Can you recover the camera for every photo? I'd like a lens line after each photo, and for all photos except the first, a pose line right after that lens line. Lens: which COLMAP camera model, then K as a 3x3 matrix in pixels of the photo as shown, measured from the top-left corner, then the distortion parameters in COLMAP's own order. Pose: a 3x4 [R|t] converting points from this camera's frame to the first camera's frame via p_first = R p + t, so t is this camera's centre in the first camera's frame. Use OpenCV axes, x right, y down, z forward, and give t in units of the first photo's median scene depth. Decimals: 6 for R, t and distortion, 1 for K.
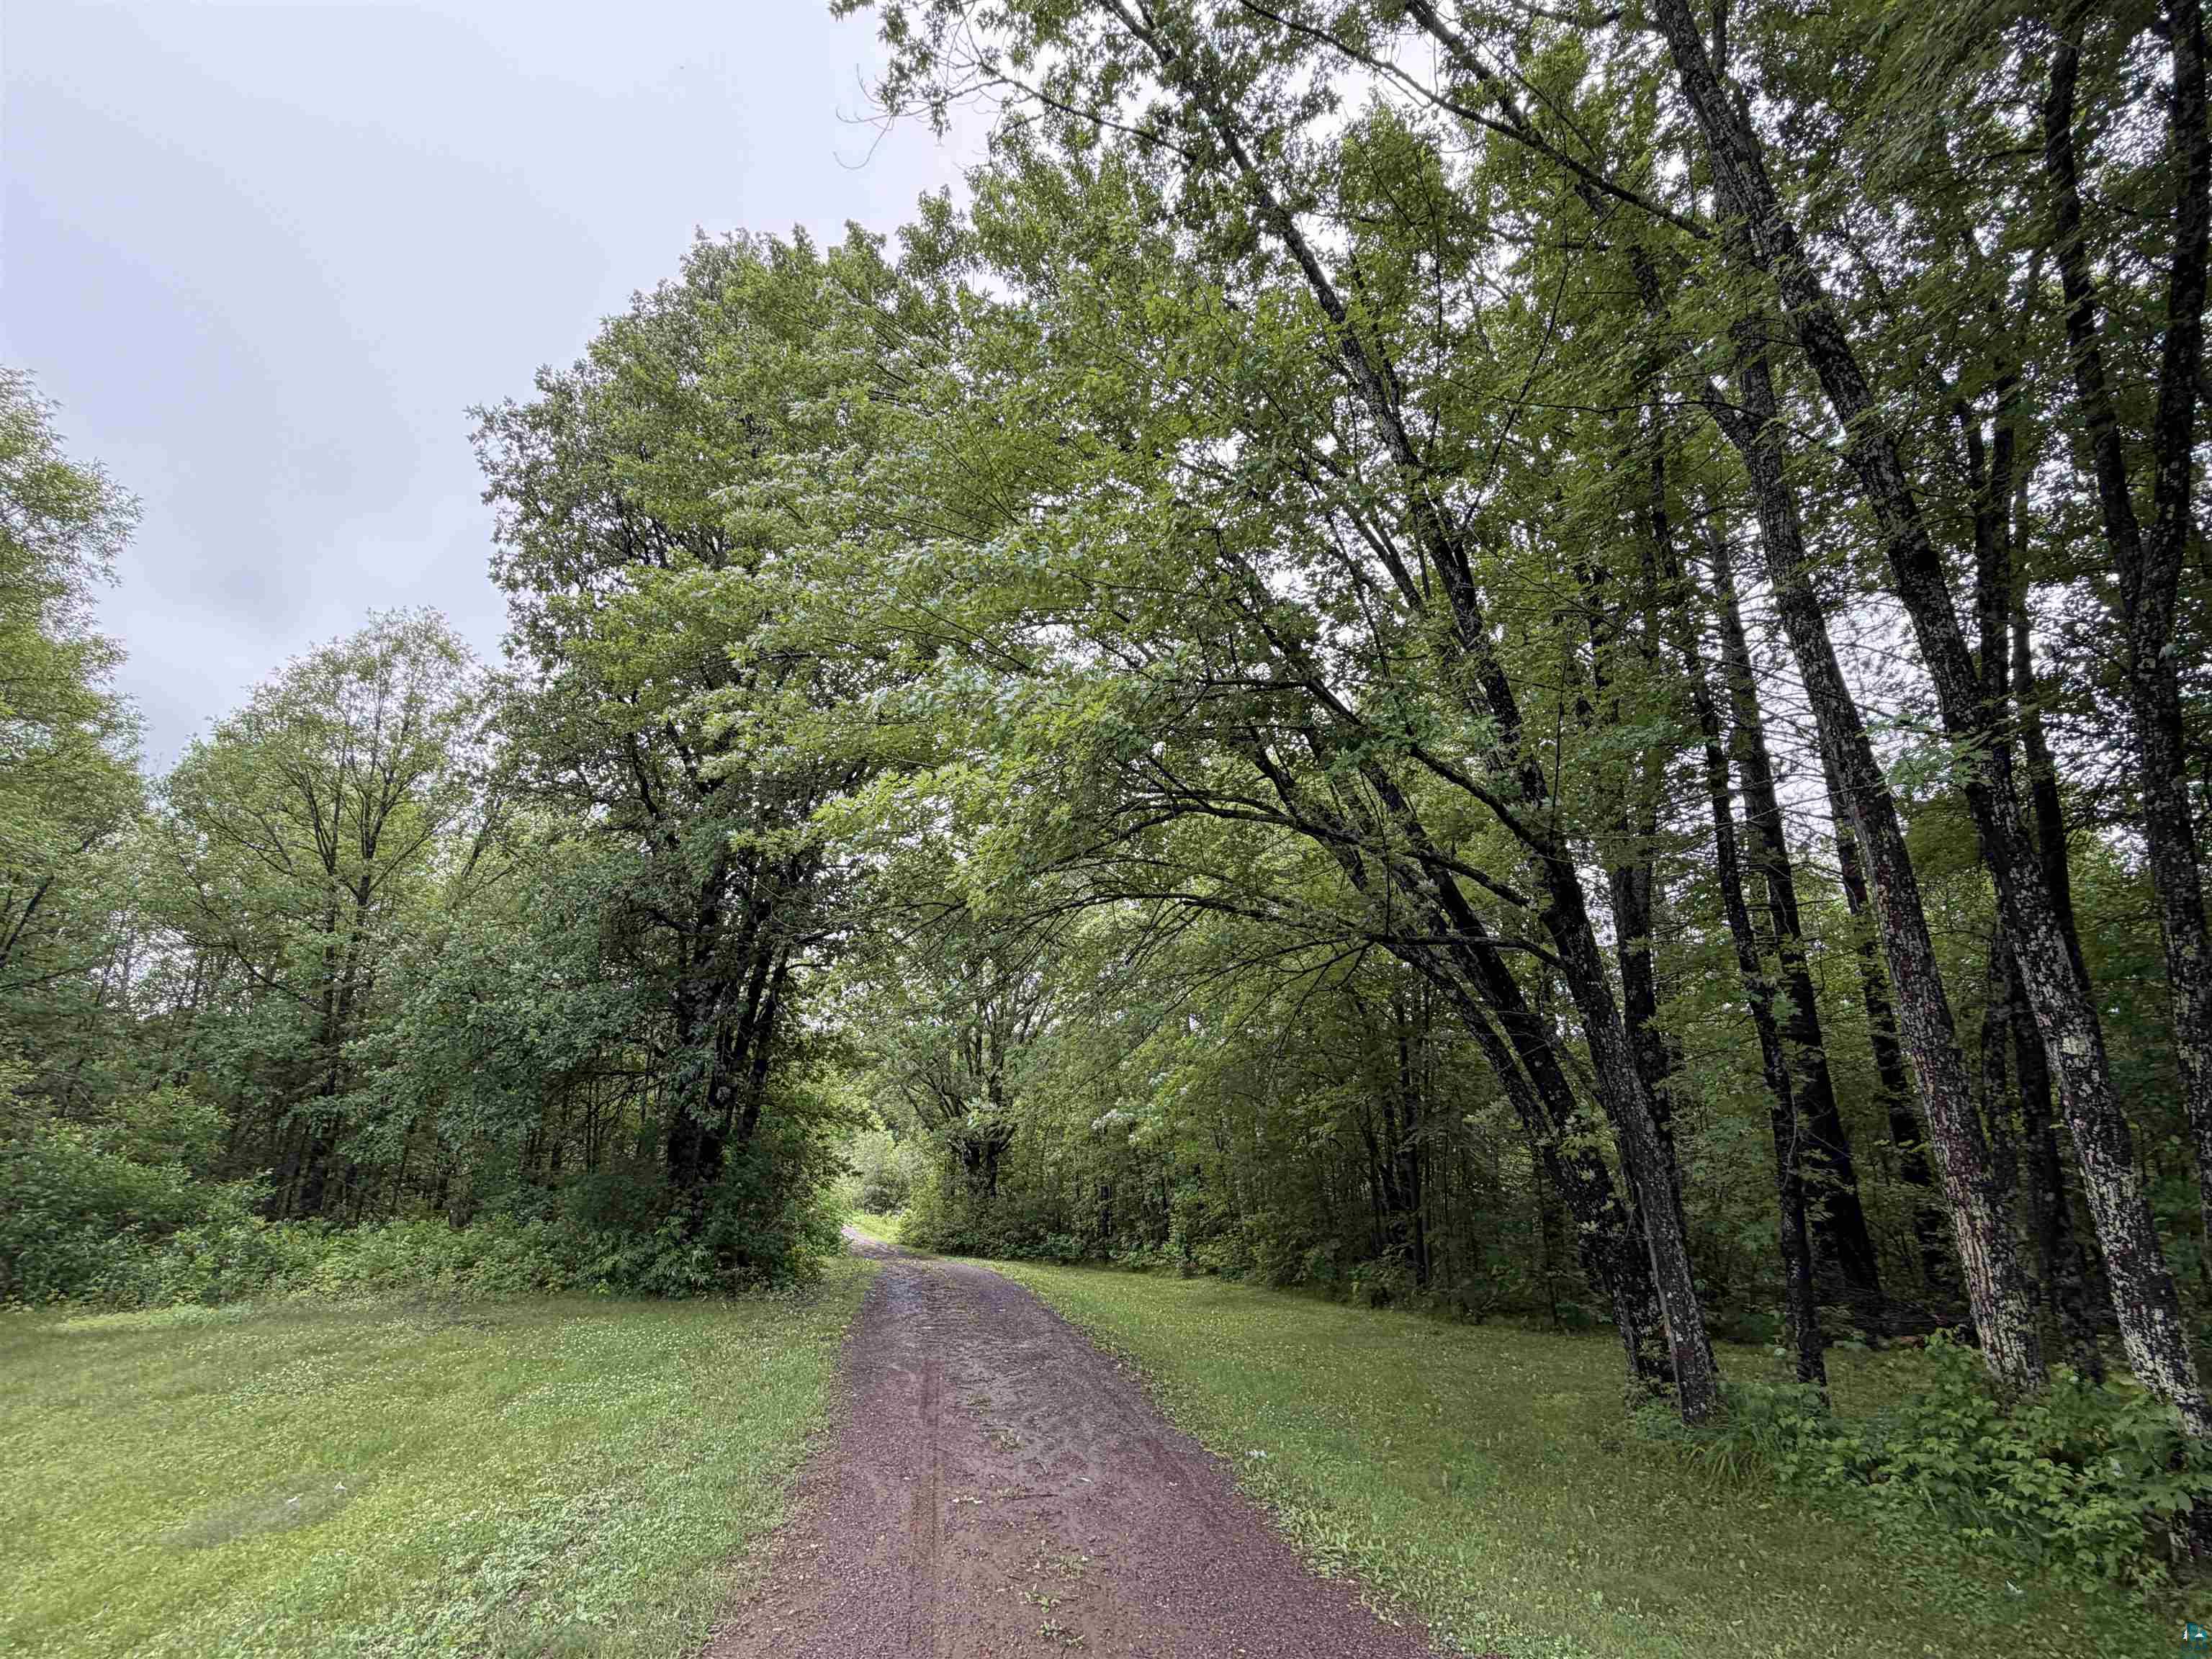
lens RADIAL K [[1027.5, 0, 1105.6], [0, 1027.5, 827.7], [0, 0, 1]] dist [-0.000377, -0.000102]
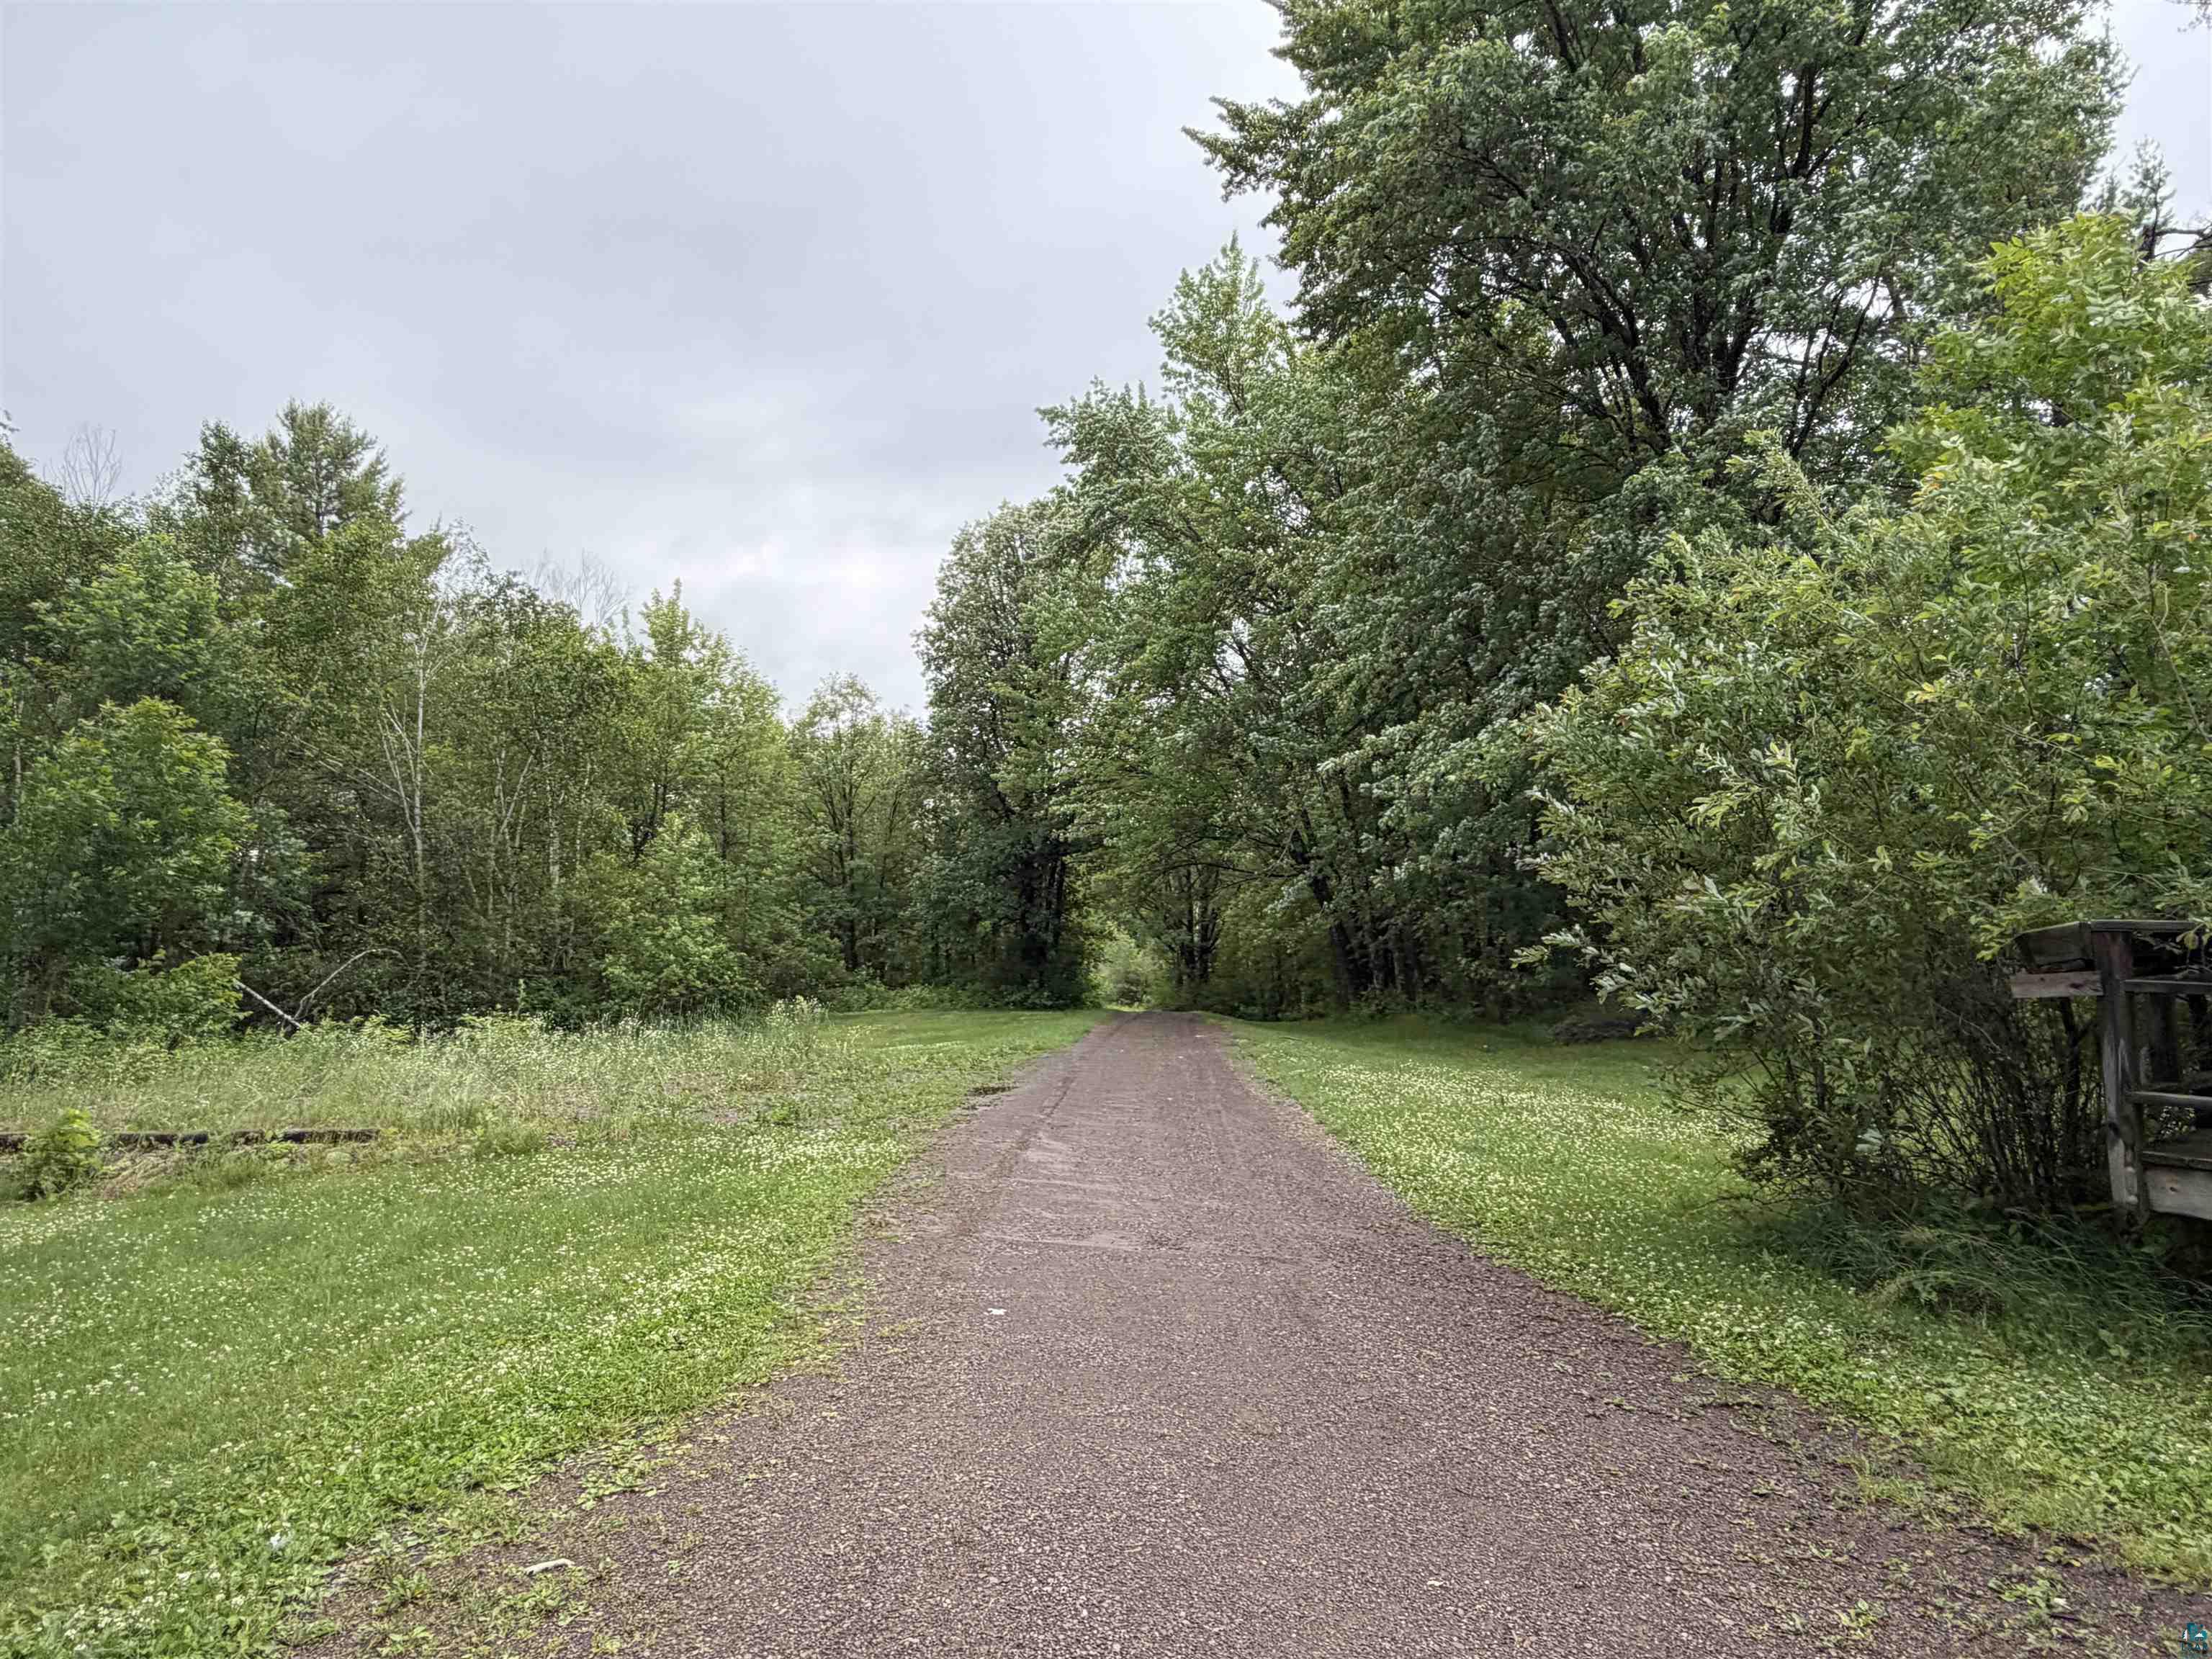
lens RADIAL K [[1285.8, 0, 1109.8], [0, 1285.8, 819.0], [0, 0, 1]] dist [0.001182, 0.000213]
pose [[0.977081, -0.043176, -0.208442, 0.301718], [0.083242, 0.978737, 0.187470, -0.413919], [0.195916, -0.200525, 0.959899, -1.381366]]
